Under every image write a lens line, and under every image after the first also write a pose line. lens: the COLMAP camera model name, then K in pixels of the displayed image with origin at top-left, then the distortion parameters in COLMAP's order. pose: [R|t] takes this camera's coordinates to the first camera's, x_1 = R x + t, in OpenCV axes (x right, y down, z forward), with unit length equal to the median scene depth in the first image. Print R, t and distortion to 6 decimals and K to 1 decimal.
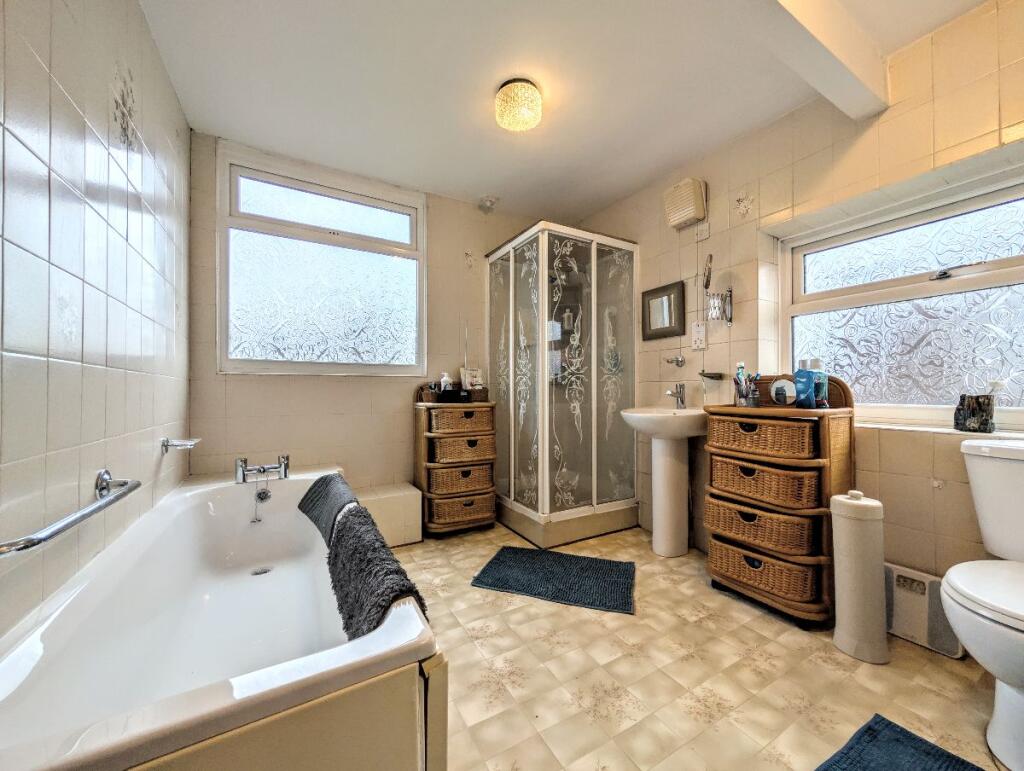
lens RADIAL K [[379.1, 0, 513.2], [0, 379.1, 389.4], [0, 0, 1]] dist [-0.015902, 0.000089]
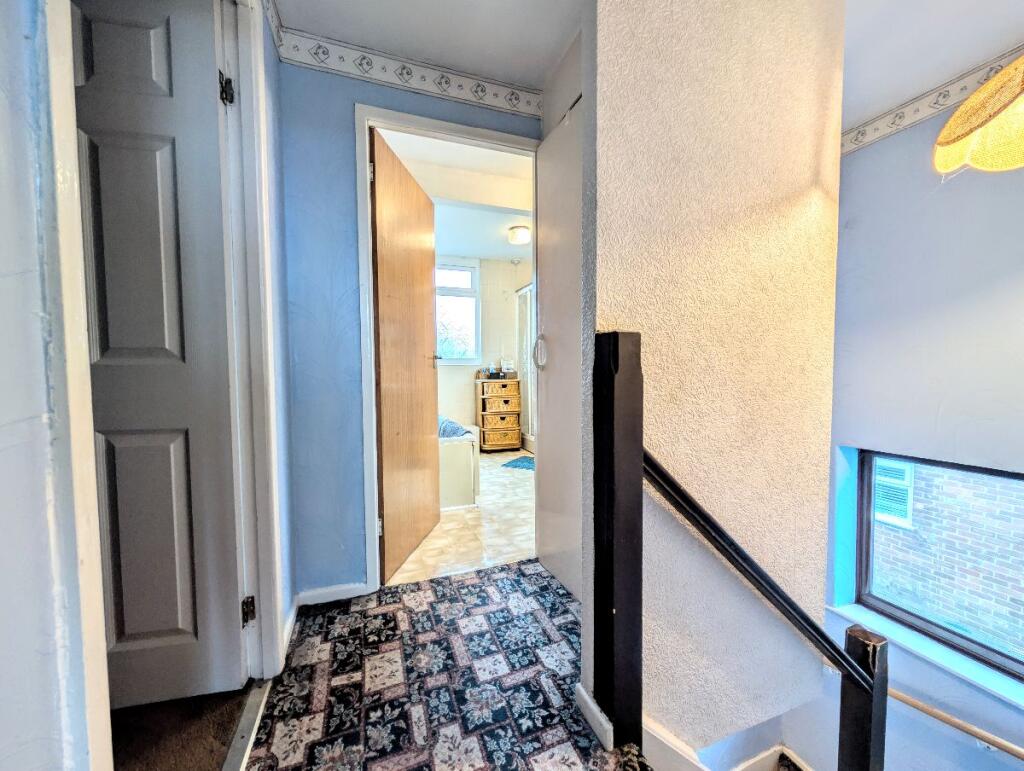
lens RADIAL K [[379.1, 0, 513.2], [0, 379.1, 389.4], [0, 0, 1]] dist [-0.015902, 0.000089]
pose [[0.984978, -0.002574, -0.172661, 0.233102], [0.010431, 0.998950, 0.044611, 0.002582], [0.172365, -0.045742, 0.983971, -0.757148]]
